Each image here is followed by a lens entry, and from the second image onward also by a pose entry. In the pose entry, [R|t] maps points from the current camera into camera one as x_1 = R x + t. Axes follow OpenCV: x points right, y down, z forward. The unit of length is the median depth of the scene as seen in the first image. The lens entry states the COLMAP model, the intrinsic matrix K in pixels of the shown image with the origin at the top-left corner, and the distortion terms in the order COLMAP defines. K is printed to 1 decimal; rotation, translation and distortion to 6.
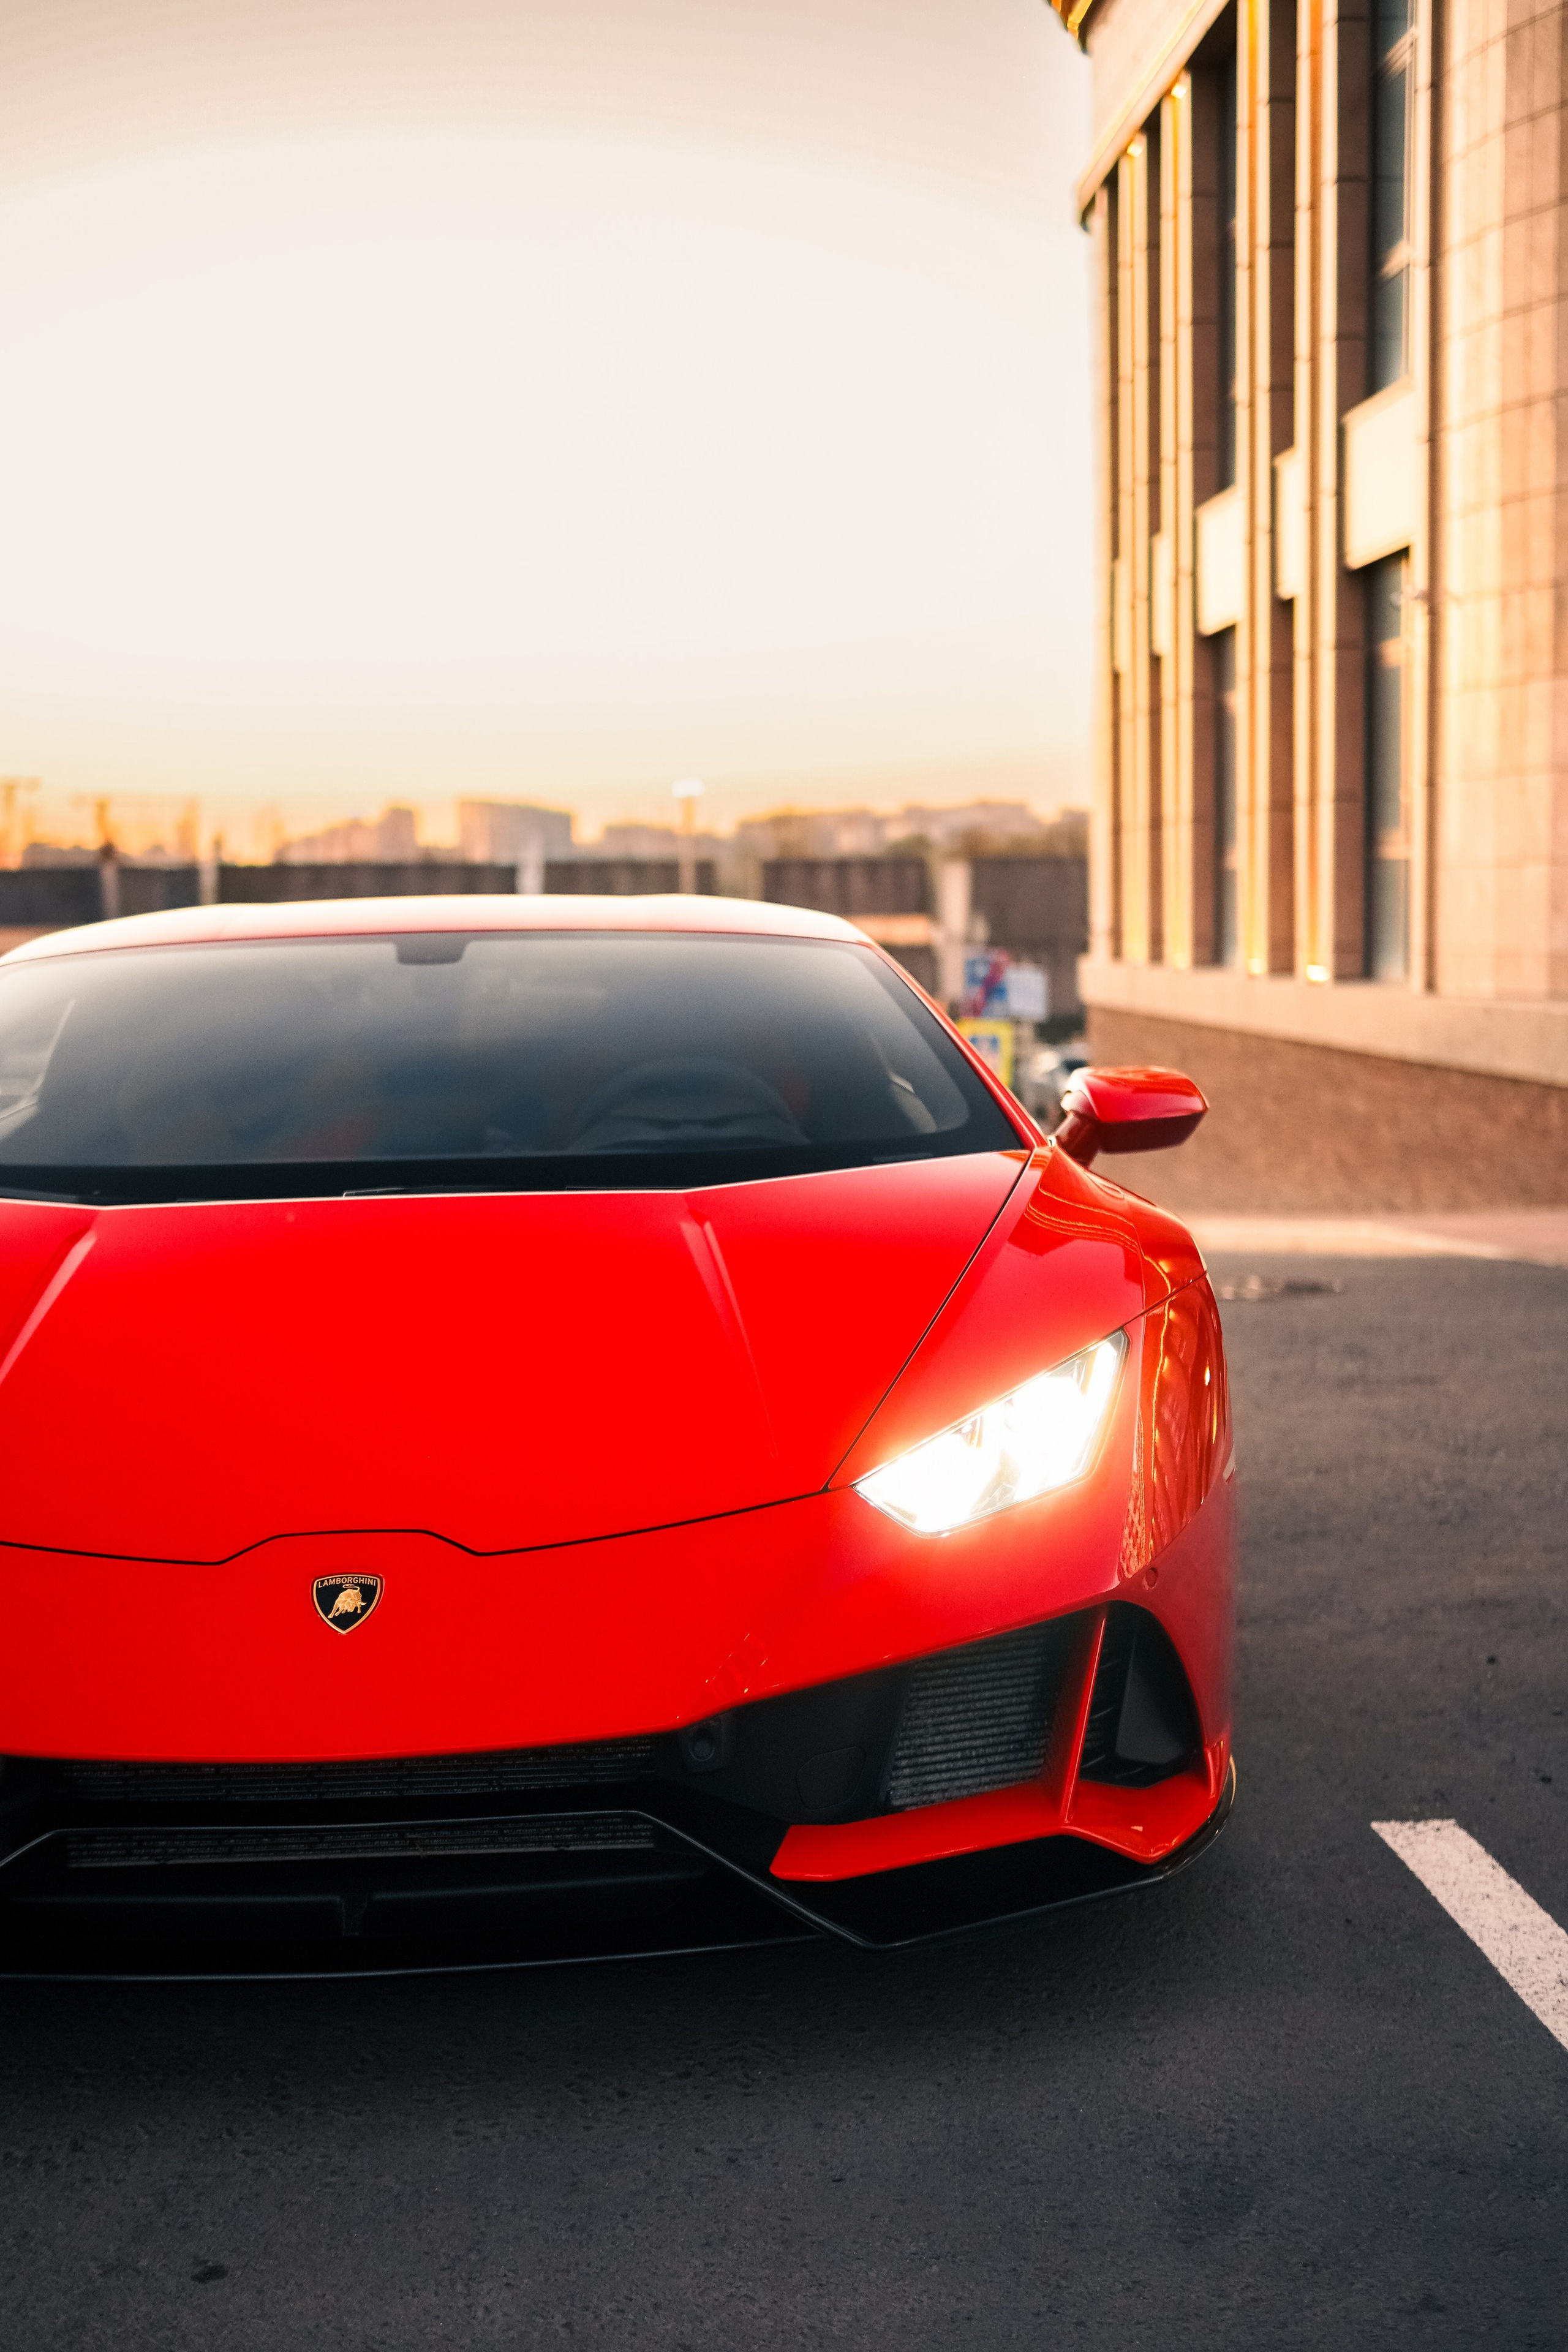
lens RADIAL K [[2994.3, 0, 784.0], [0, 2994.3, 1176.0], [0, 0, 1]] dist [0.025340, 0.082753]
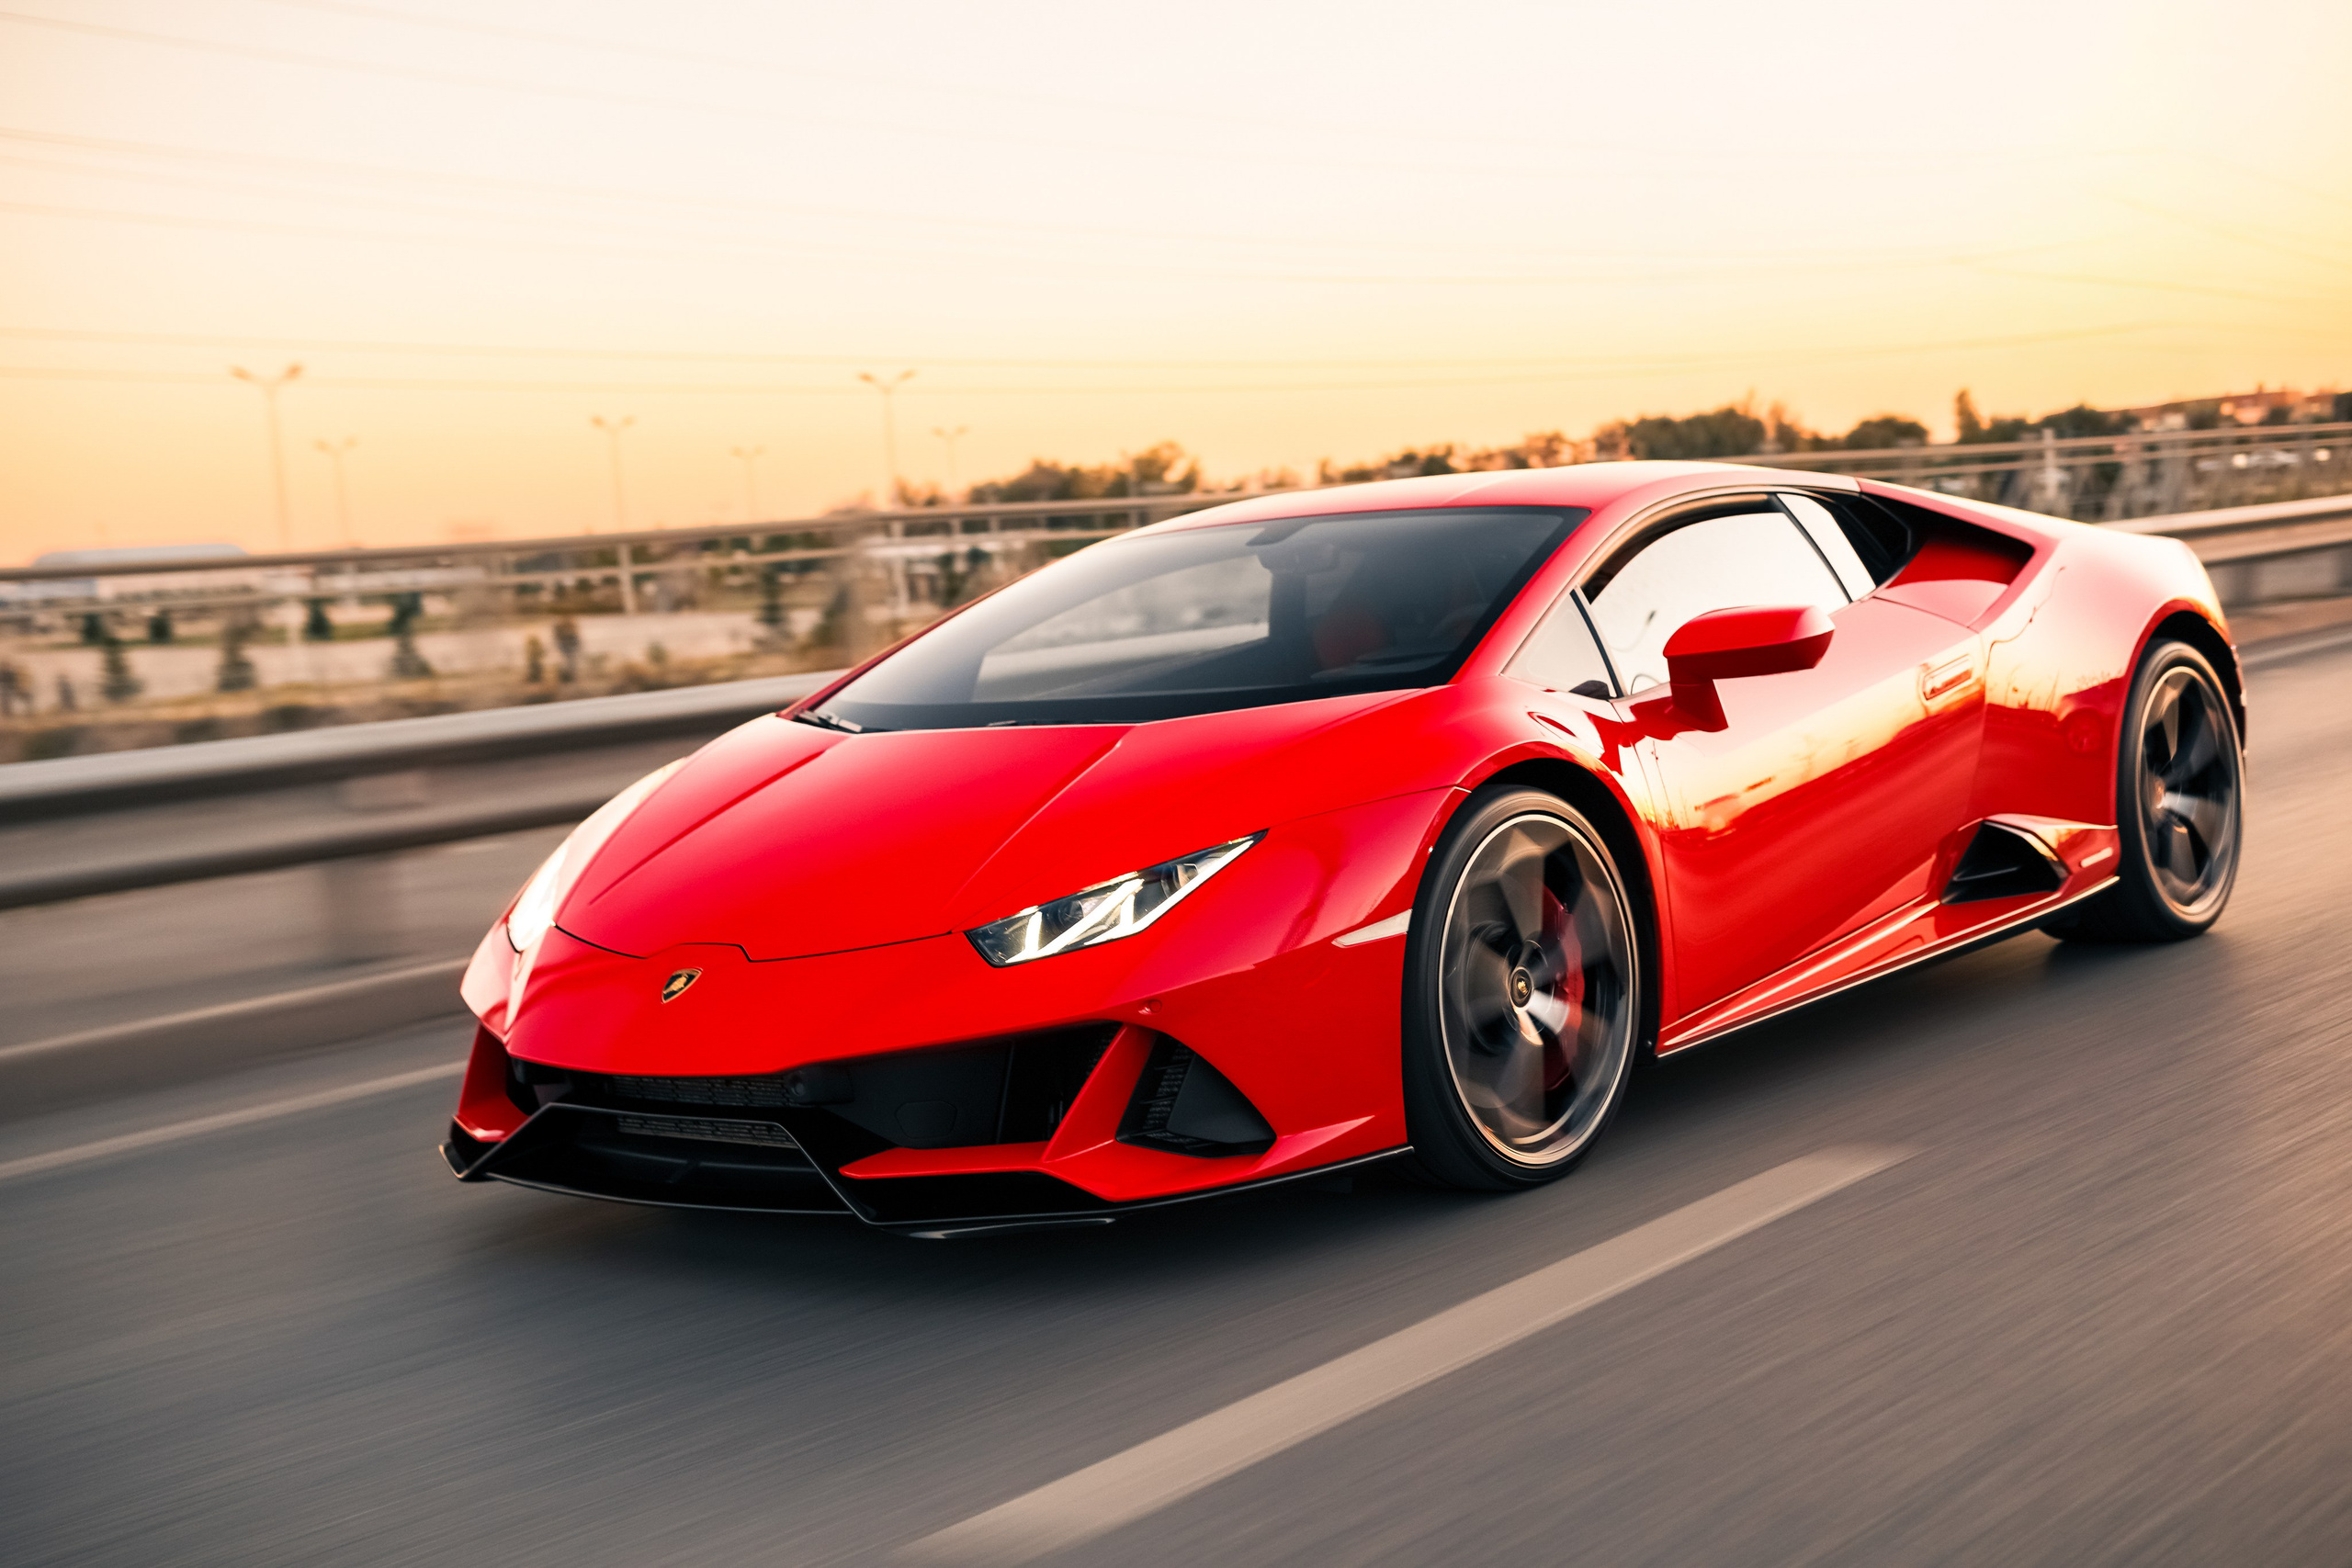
lens RADIAL K [[3126.3, 0, 1176.0], [0, 3126.3, 784.0], [0, 0, 1]] dist [0.024670, 0.100730]
pose [[0.713352, 0.010062, -0.700734, 0.973458], [0.025825, 0.998840, 0.040633, -0.024838], [0.700330, -0.047082, 0.712265, -0.027912]]
